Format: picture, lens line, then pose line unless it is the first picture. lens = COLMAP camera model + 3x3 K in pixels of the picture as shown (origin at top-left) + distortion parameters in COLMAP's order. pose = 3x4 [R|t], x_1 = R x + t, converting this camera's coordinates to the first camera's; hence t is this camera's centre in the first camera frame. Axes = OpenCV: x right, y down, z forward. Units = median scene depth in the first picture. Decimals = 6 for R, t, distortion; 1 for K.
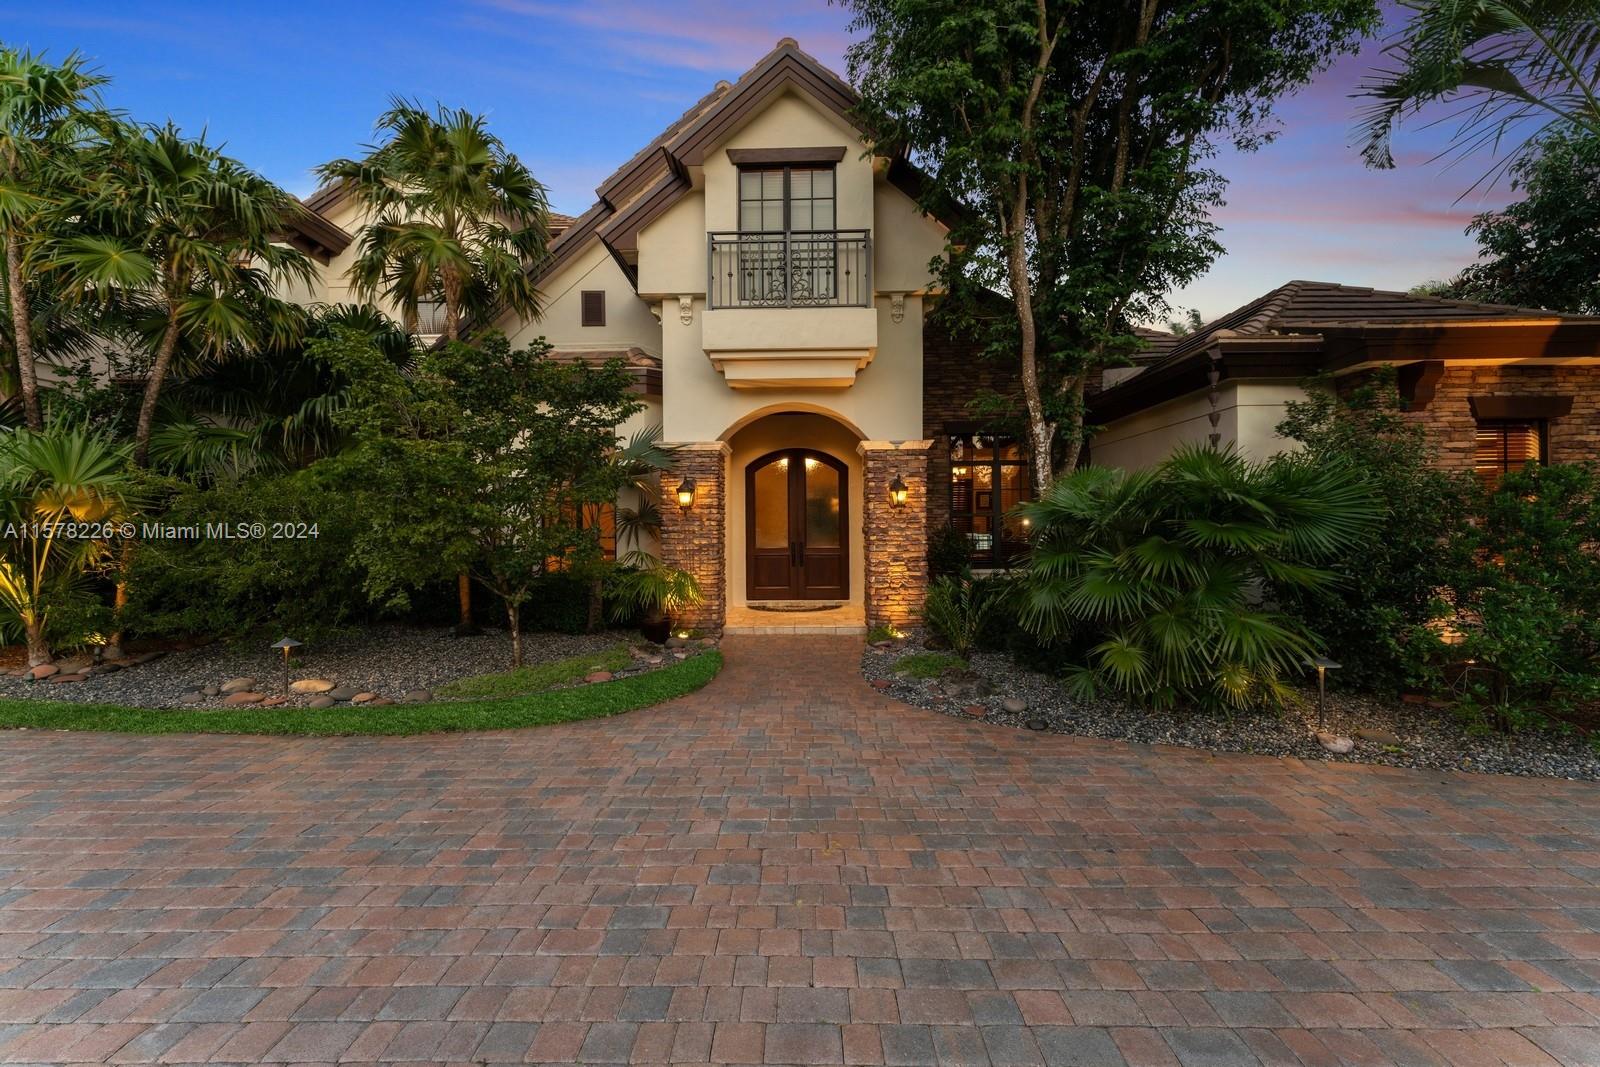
lens RADIAL K [[637.9, 0, 788.8], [0, 637.9, 536.3], [0, 0, 1]] dist [0.000183, 0.000303]
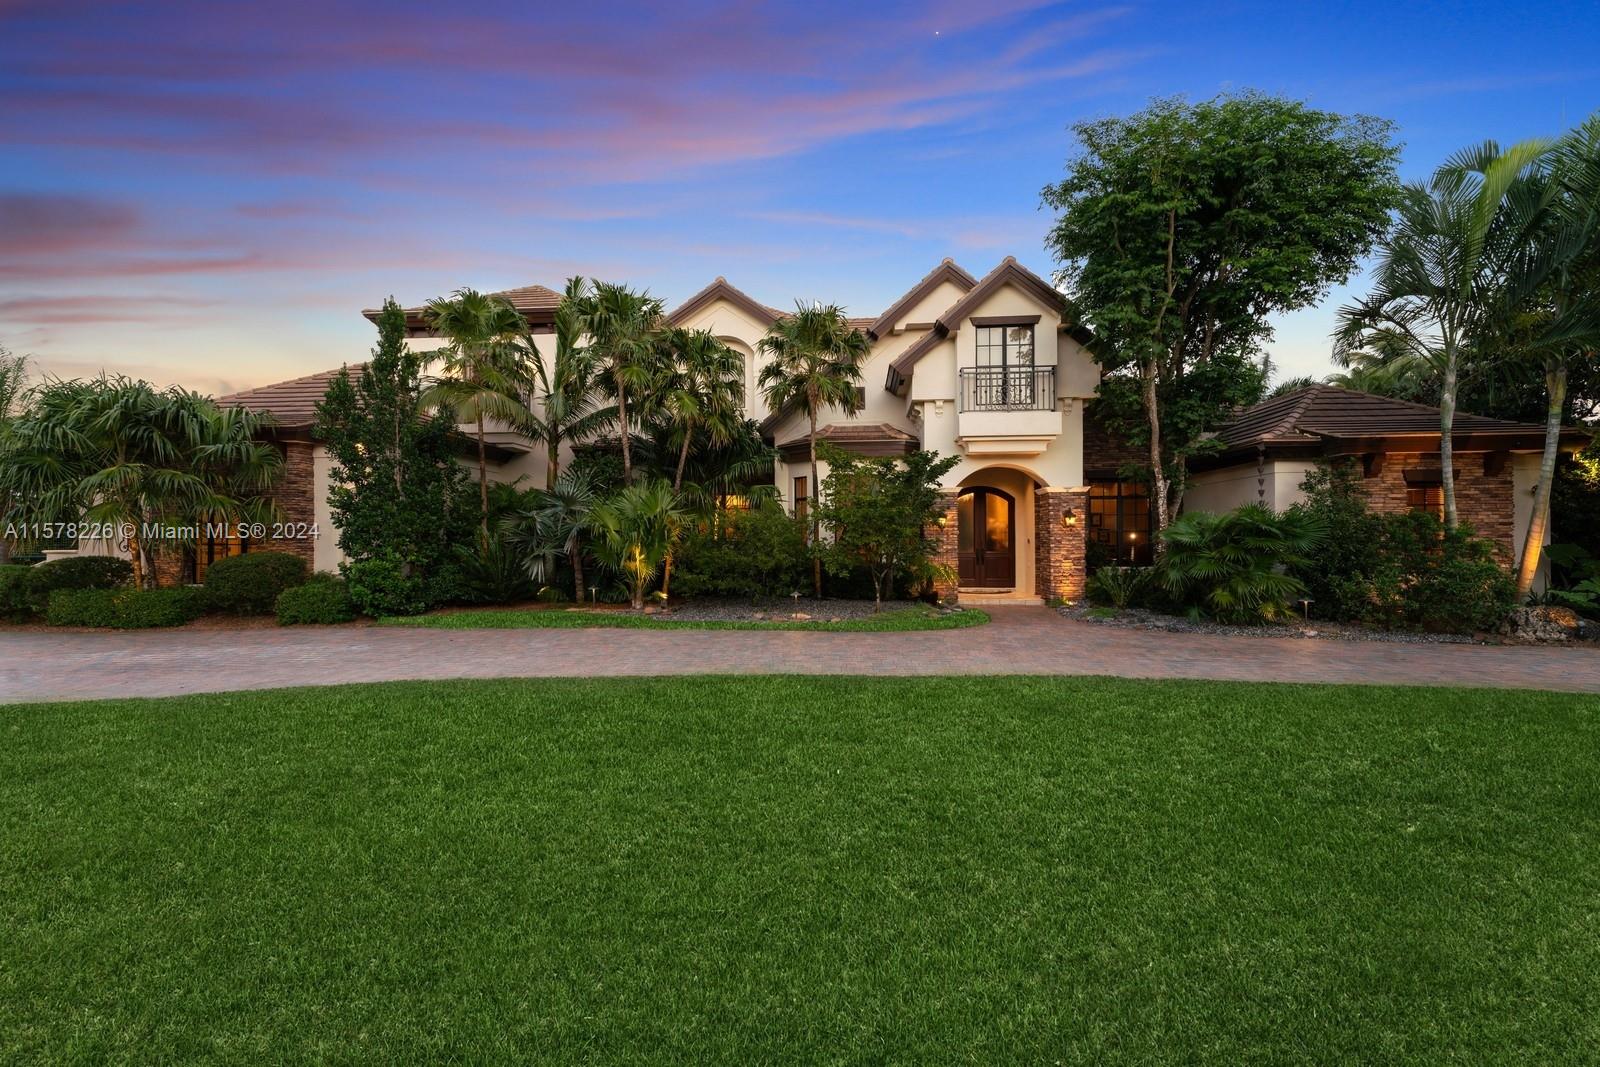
lens RADIAL K [[637.9, 0, 814.8], [0, 637.9, 544.4], [0, 0, 1]] dist [0.000183, 0.000303]
pose [[0.998954, 0.004681, -0.045481, -0.475744], [-0.004873, 0.999980, -0.004120, 0.011100], [0.045461, 0.004337, 0.998957, -0.795390]]
